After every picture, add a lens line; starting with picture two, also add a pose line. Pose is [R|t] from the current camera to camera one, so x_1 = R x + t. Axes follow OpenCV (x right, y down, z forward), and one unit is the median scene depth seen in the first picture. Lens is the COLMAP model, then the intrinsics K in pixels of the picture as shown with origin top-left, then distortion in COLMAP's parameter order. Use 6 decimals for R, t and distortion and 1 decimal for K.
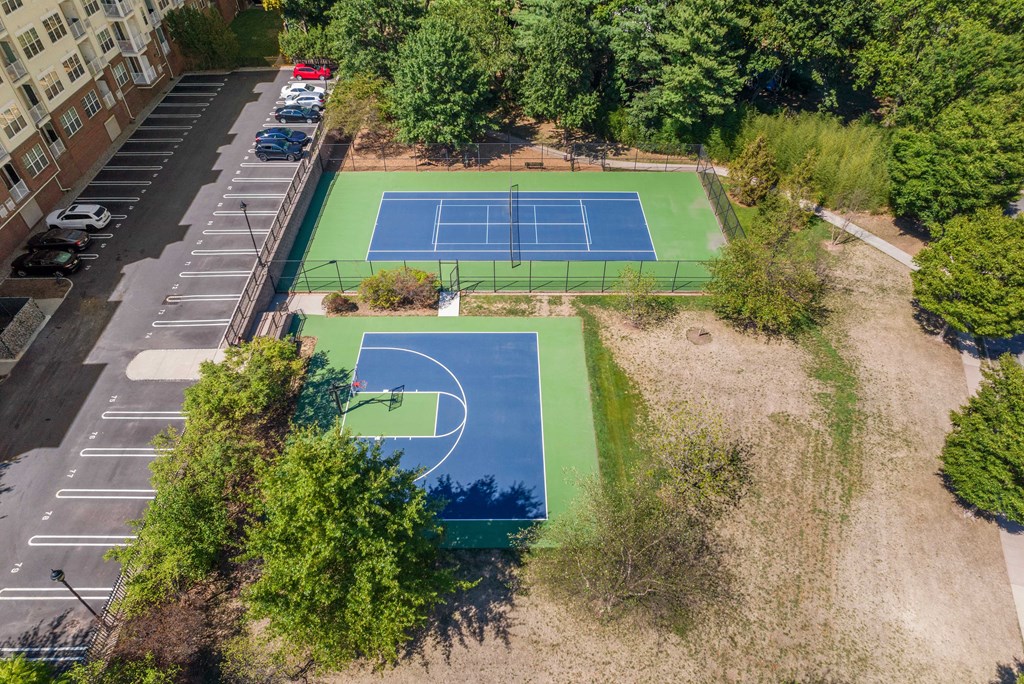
lens RADIAL K [[661.4, 0, 512.3], [0, 661.4, 339.8], [0, 0, 1]] dist [-0.031408, 0.009758]
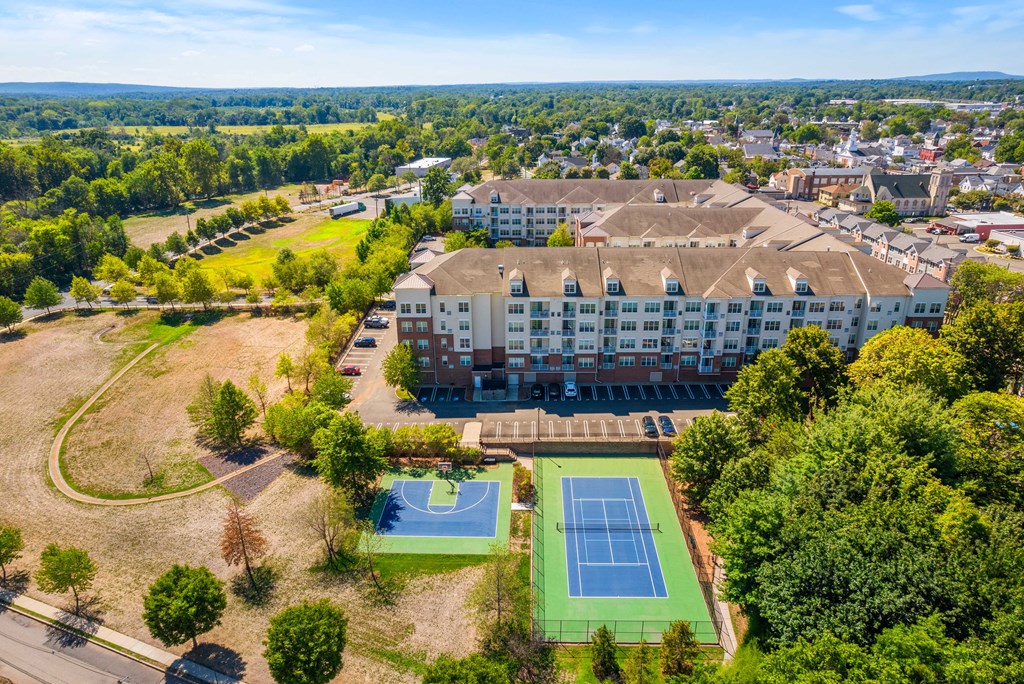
lens RADIAL K [[661.4, 0, 511.6], [0, 661.4, 342.1], [0, 0, 1]] dist [-0.031408, 0.009758]
pose [[-0.040844, 0.362344, -0.931149, 1.465024], [-0.668993, 0.682286, 0.294847, -0.900229], [0.742146, 0.634975, 0.214538, 0.330226]]
